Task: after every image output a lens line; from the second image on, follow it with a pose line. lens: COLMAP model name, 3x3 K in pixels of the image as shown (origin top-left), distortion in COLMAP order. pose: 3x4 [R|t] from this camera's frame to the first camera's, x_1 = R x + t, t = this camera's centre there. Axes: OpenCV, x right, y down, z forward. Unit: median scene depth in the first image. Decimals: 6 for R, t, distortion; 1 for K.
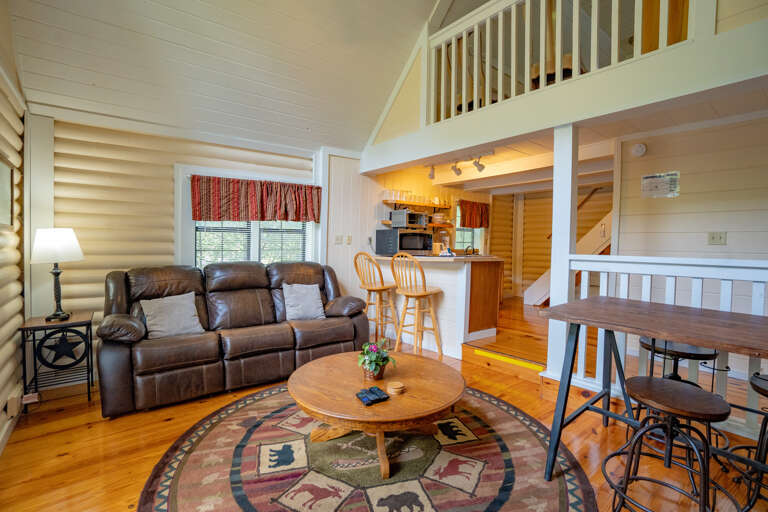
lens RADIAL K [[345.9, 0, 382.7], [0, 345.9, 257.4], [0, 0, 1]] dist [0.000672, 0.000016]
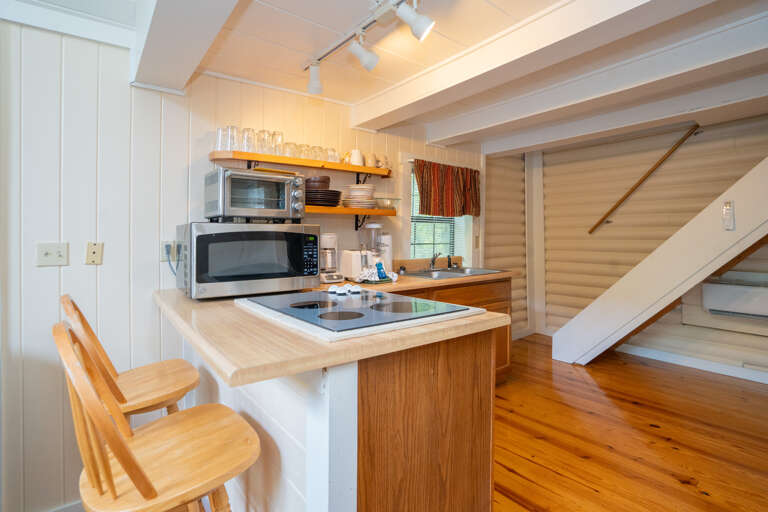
lens RADIAL K [[371.5, 0, 383.9], [0, 371.5, 233.2], [0, 0, 1]] dist [0.000050, 0.000034]
pose [[0.999802, -0.019515, -0.003892, 0.165250], [0.019301, 0.998614, -0.048957, -0.034109], [0.004842, 0.048872, 0.998793, 0.443166]]
